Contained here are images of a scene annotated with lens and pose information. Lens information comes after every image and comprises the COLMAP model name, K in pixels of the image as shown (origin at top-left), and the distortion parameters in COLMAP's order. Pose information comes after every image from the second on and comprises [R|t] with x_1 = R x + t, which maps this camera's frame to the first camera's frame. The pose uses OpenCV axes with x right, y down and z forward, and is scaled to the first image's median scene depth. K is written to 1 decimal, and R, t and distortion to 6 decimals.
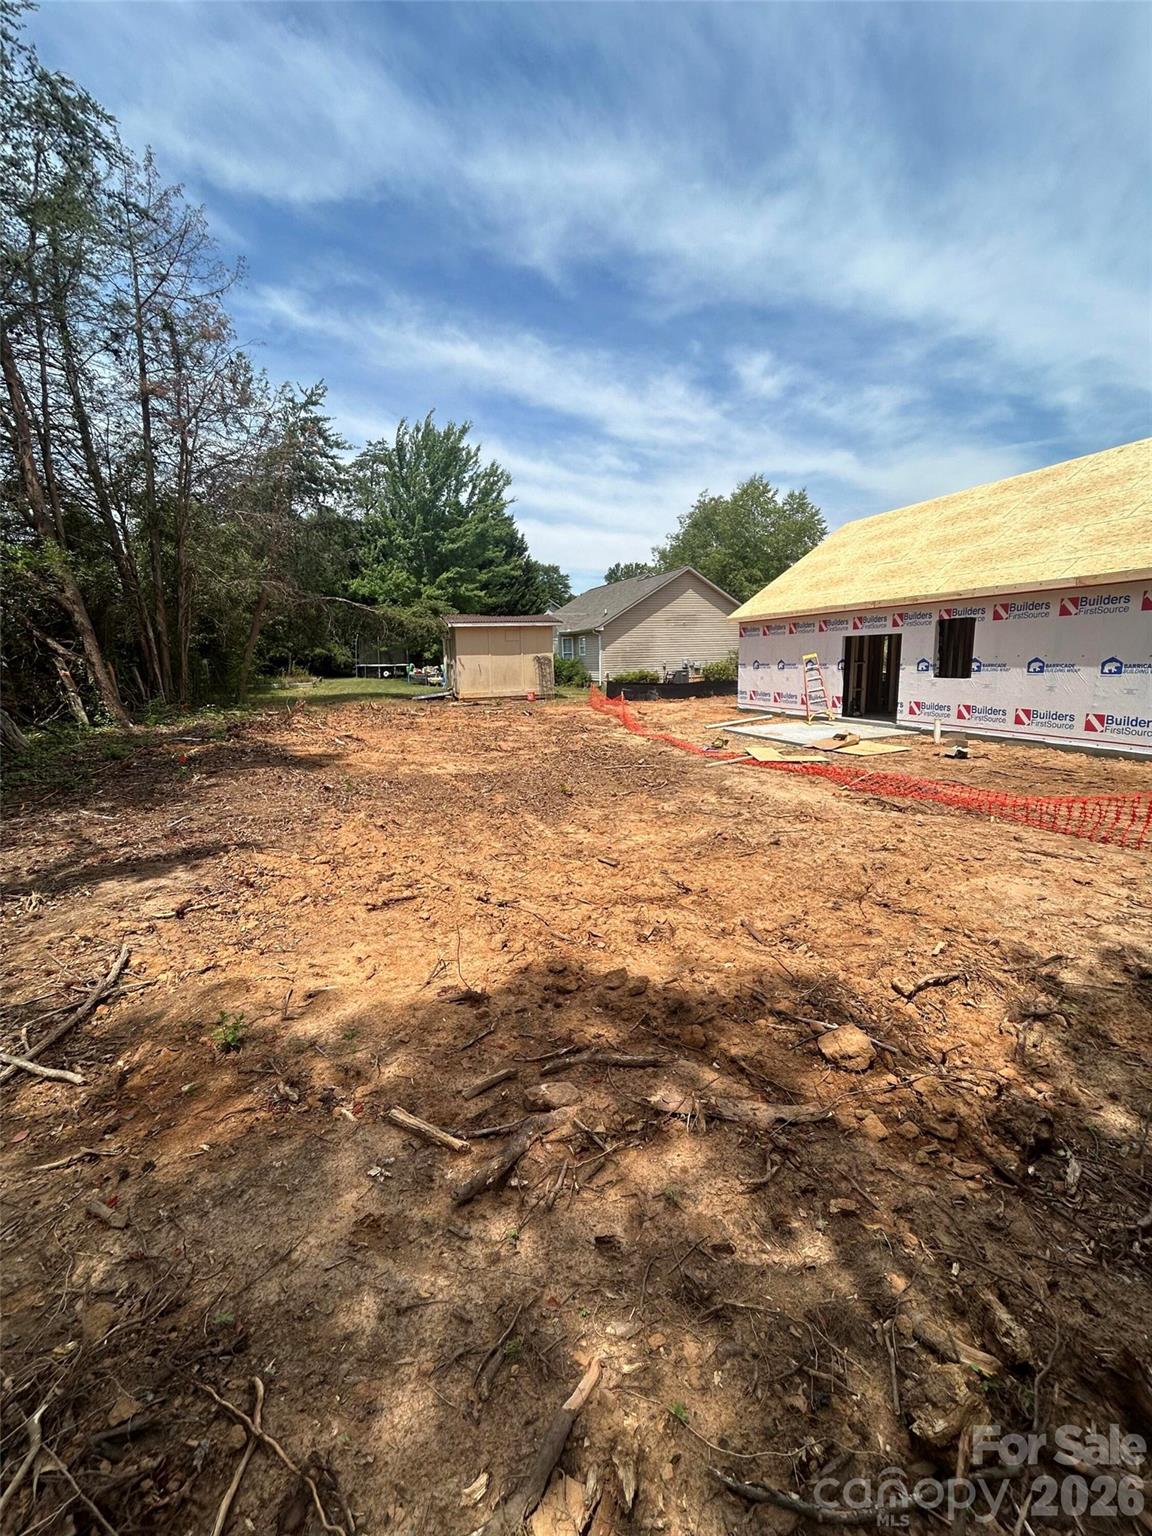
lens RADIAL K [[620.1, 0, 577.5], [0, 620.1, 772.8], [0, 0, 1]] dist [0.000387, 0.000027]
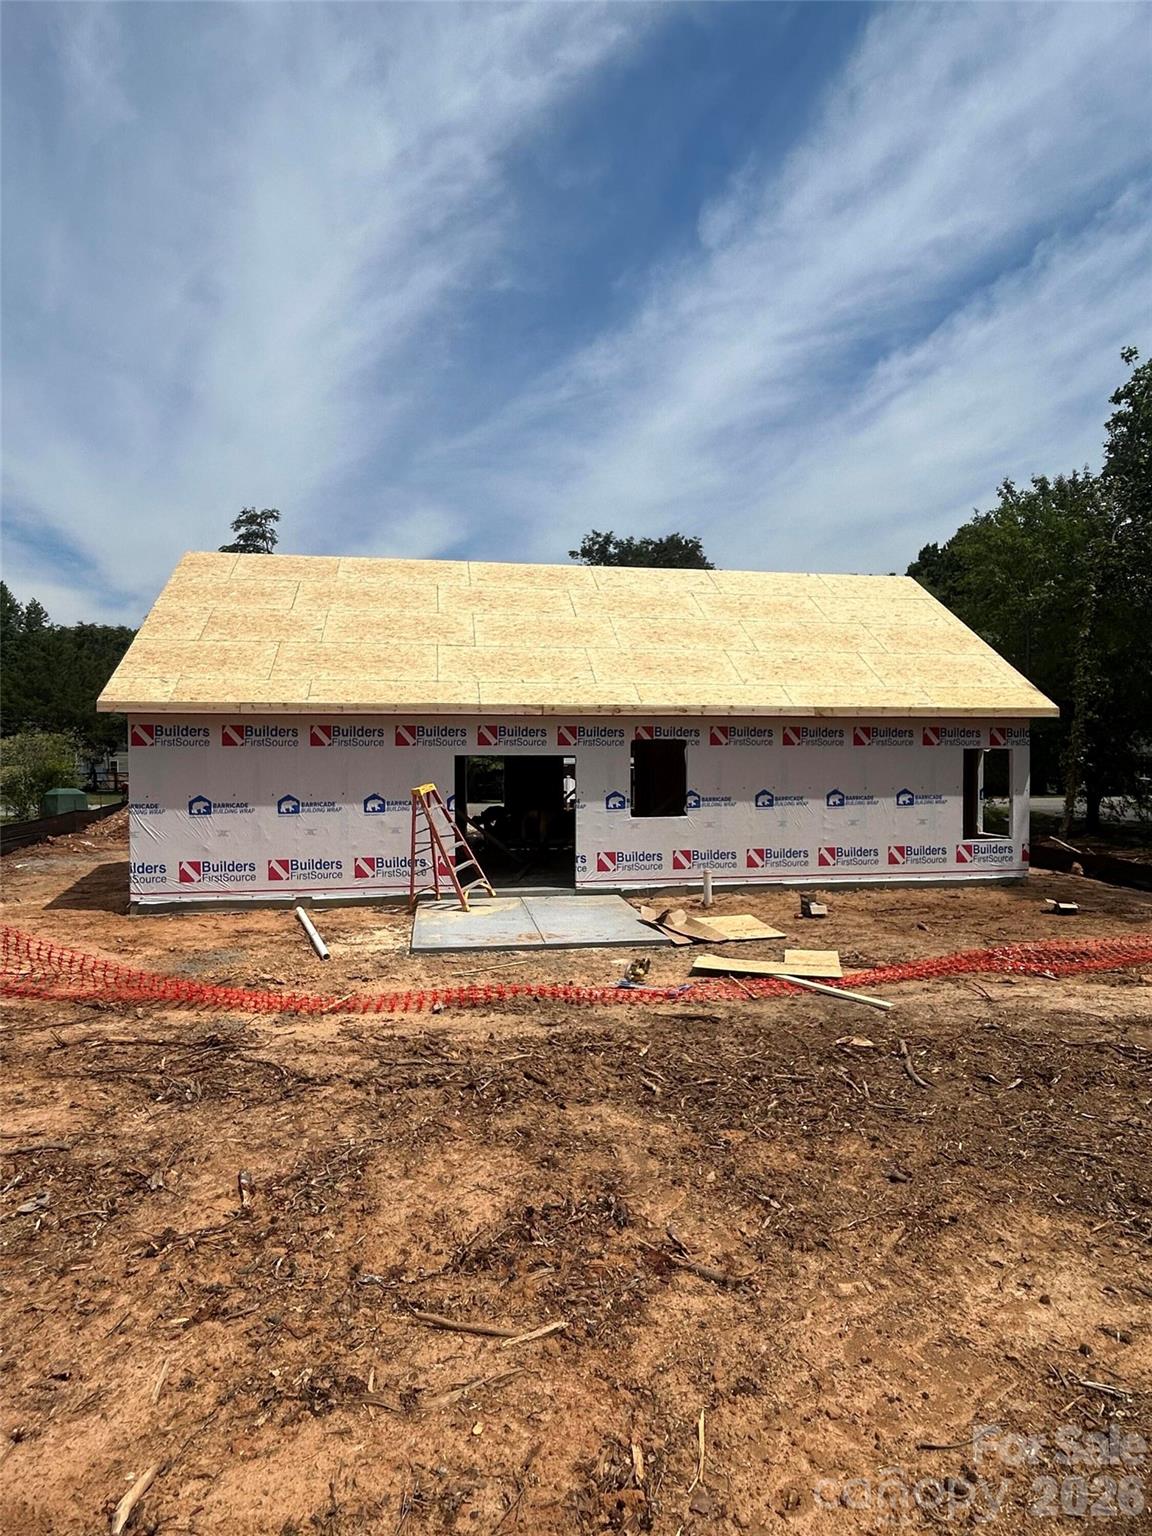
lens RADIAL K [[766.9, 0, 575.9], [0, 766.9, 765.6], [0, 0, 1]] dist [0.002447, 0.000072]
pose [[0.193736, 0.039727, 0.980249, -0.322987], [0.181849, 0.980410, -0.075674, -0.158040], [-0.964053, 0.192918, 0.182717, 0.895039]]
